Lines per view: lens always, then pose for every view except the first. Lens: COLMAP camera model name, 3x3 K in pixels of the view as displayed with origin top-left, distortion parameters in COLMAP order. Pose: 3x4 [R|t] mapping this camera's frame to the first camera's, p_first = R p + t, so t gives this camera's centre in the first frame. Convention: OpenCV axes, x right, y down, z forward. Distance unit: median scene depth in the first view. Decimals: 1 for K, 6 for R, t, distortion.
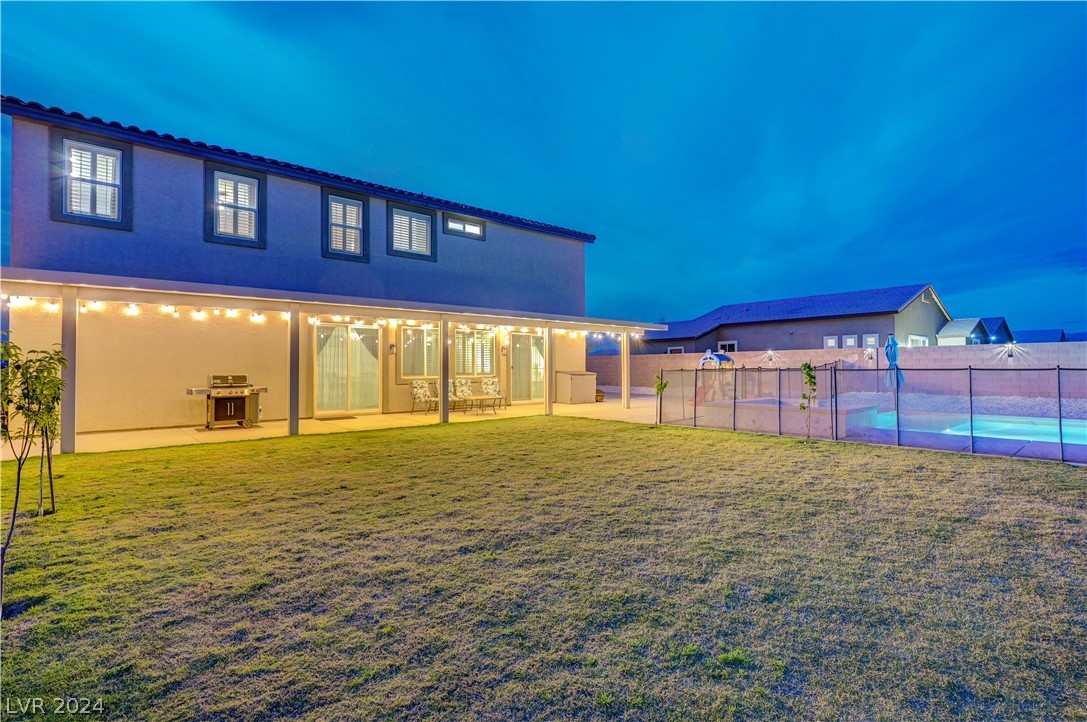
lens RADIAL K [[509.0, 0, 543.5], [0, 509.0, 361.0], [0, 0, 1]] dist [0.002016, 0.000766]
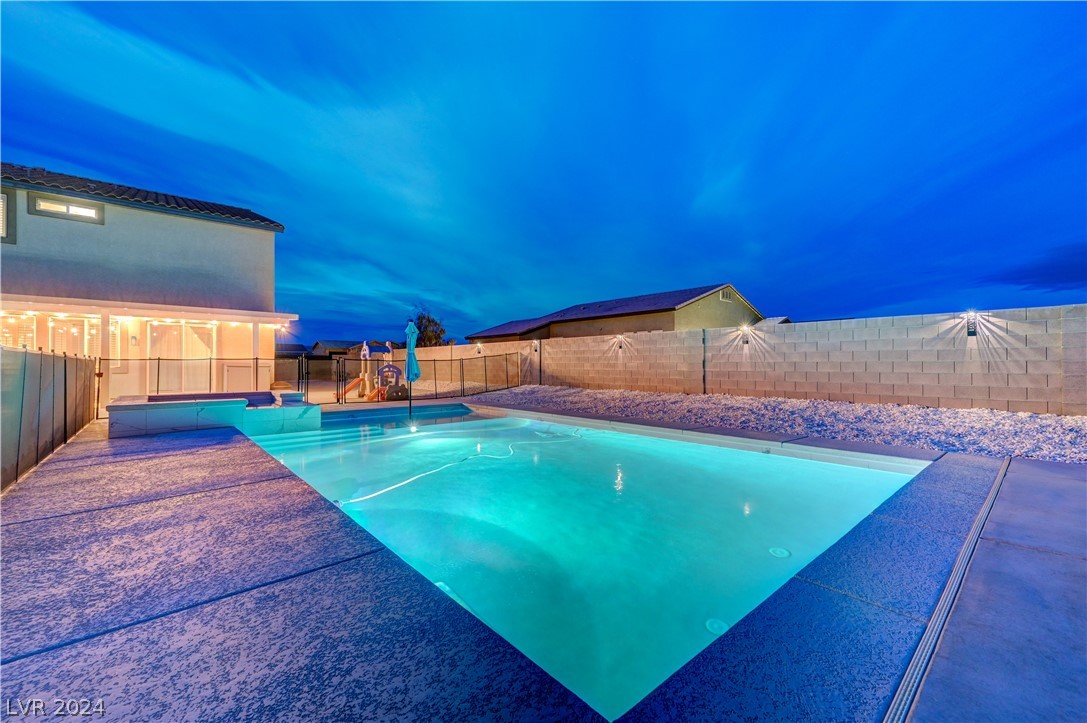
lens RADIAL K [[446.0, 0, 545.2], [0, 446.0, 360.4], [0, 0, 1]] dist [0.001526, 0.000336]
pose [[0.999631, -0.000036, 0.027178, 0.785940], [-0.000071, 0.999992, 0.003934, 0.011891], [-0.027178, -0.003934, 0.999623, 0.180852]]
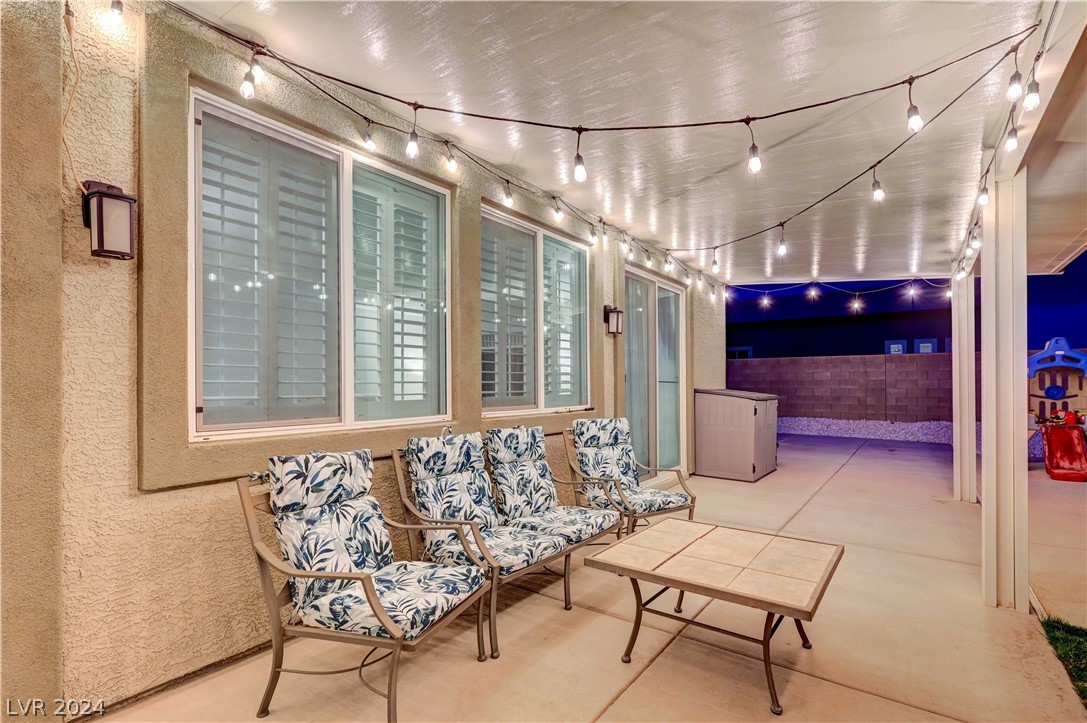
lens RADIAL K [[515.9, 0, 545.6], [0, 515.9, 371.2], [0, 0, 1]] dist [-0.001251, -0.000566]
pose [[0.967471, 0.009972, 0.252785, -0.225806], [-0.007488, 0.999914, -0.010790, 0.015052], [-0.252871, 0.008546, 0.967462, 0.863813]]
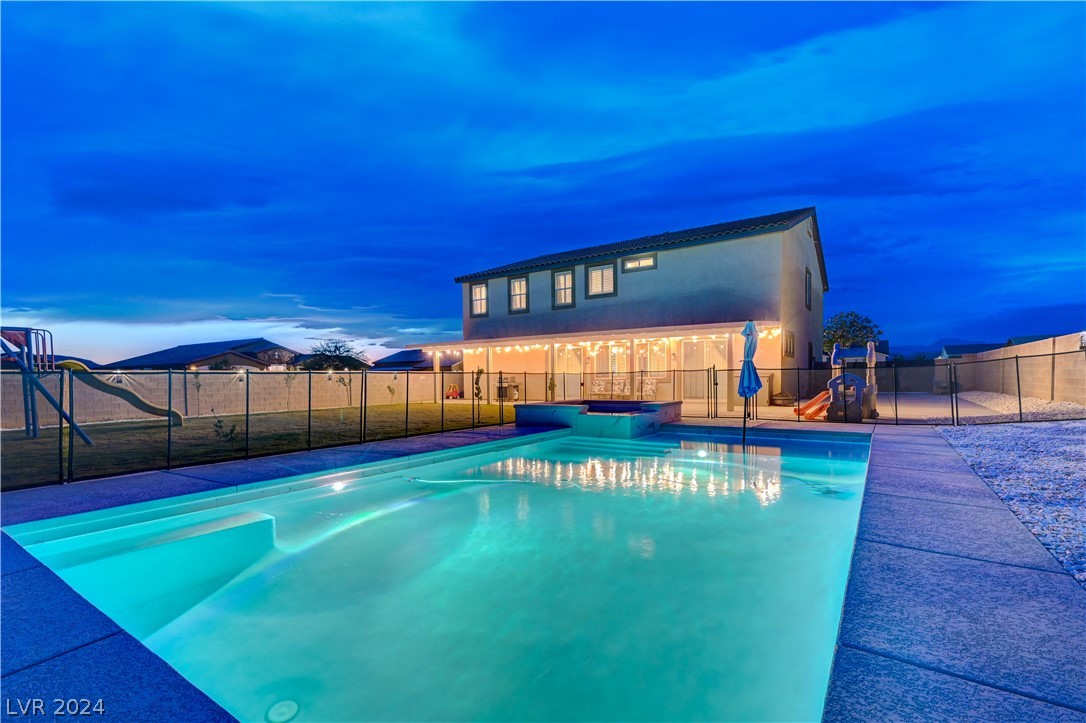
lens RADIAL K [[491.1, 0, 541.1], [0, 491.1, 395.7], [0, 0, 1]] dist [-0.001991, -0.000125]
pose [[0.273960, 0.034378, -0.961127, 1.110666], [0.024463, 0.998789, 0.042698, 0.013715], [0.961430, -0.035209, 0.272787, 0.467232]]
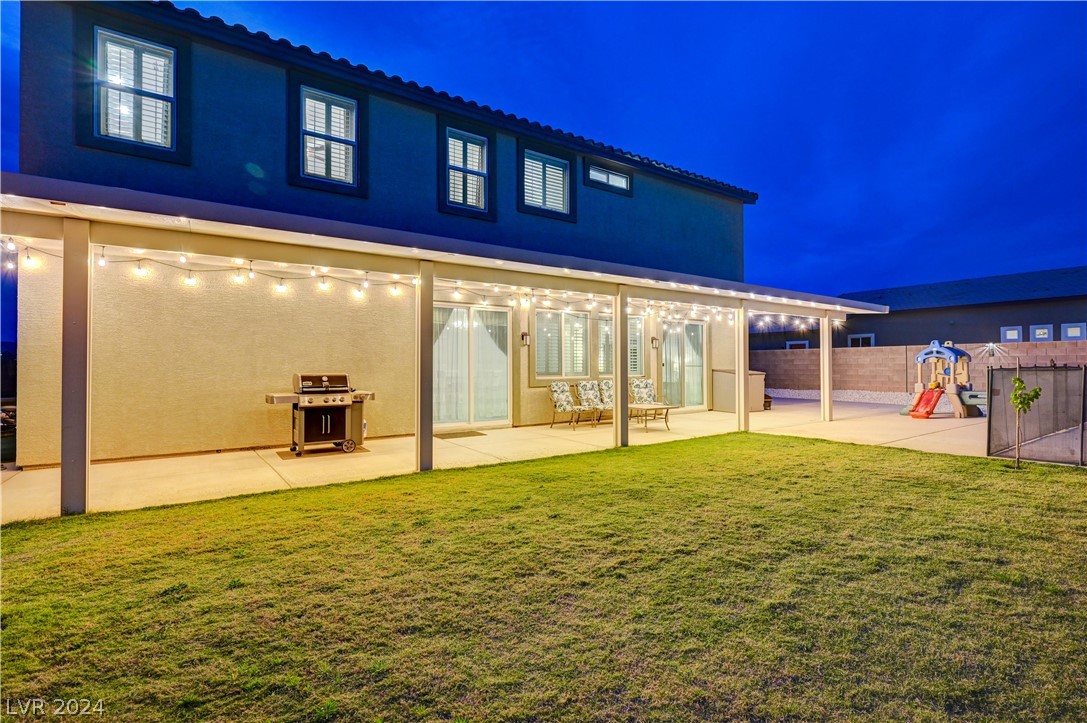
lens RADIAL K [[509.0, 0, 543.5], [0, 509.0, 361.5], [0, 0, 1]] dist [0.002016, 0.000766]
pose [[0.995917, 0.000461, -0.090273, -0.207547], [-0.000006, 0.999987, 0.005041, 0.004998], [0.090274, -0.005020, 0.995904, 0.273865]]
